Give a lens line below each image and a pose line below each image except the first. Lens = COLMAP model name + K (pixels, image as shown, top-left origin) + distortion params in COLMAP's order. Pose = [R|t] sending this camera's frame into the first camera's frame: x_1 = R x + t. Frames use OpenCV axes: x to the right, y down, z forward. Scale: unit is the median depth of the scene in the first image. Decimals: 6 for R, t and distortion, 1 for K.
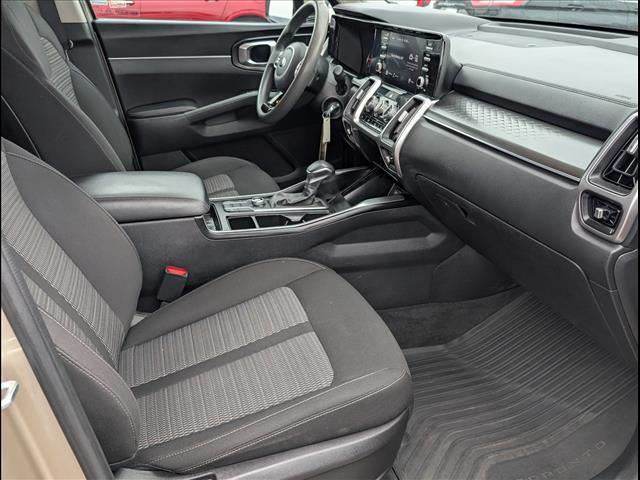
lens RADIAL K [[517.2, 0, 320.0], [0, 517.2, 240.0], [0, 0, 1]] dist [-0.007874, 0.006680]
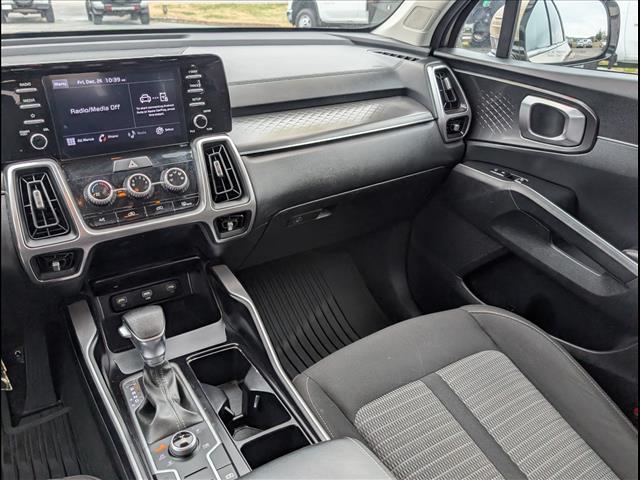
lens RADIAL K [[517.2, 0, 320.0], [0, 517.2, 240.0], [0, 0, 1]] dist [-0.007874, 0.006680]
pose [[-0.234524, -0.458995, 0.856926, -0.567522], [0.412213, 0.751380, 0.515276, -0.494130], [-0.880386, 0.474080, 0.012987, 0.926248]]
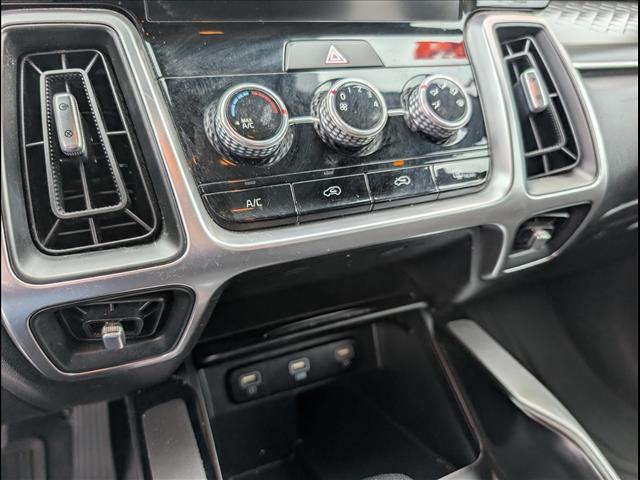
lens RADIAL K [[473.5, 0, 320.0], [0, 473.5, 240.0], [0, 0, 1]] dist [-0.028365, 0.003085]
pose [[-0.117318, -0.458464, 0.880935, -0.096624], [0.420313, 0.780772, 0.462311, -0.352105], [-0.899763, 0.424506, 0.101100, 1.135428]]
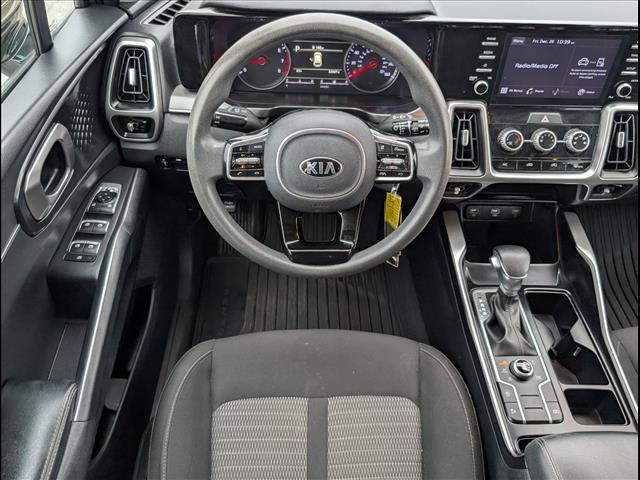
lens RADIAL K [[517.2, 0, 320.0], [0, 517.2, 240.0], [0, 0, 1]] dist [-0.007874, 0.006680]
pose [[0.289996, -0.702839, 0.649554, -0.585189], [0.405124, 0.705063, 0.582032, -0.777798], [-0.867051, 0.094363, 0.489202, 1.044224]]
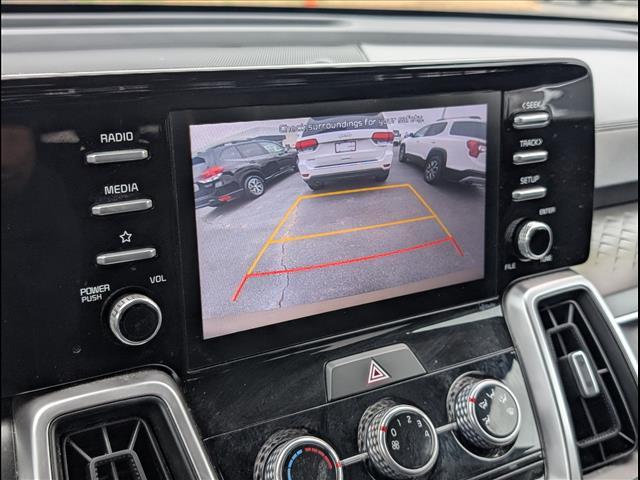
lens RADIAL K [[779.8, 0, 320.0], [0, 779.8, 240.0], [0, 0, 1]] dist [-0.000711, -0.001356]
pose [[-0.245728, -0.341051, 0.907360, -0.143688], [0.390207, 0.822065, 0.414665, -0.519201], [-0.887331, 0.455953, -0.068924, 1.133286]]
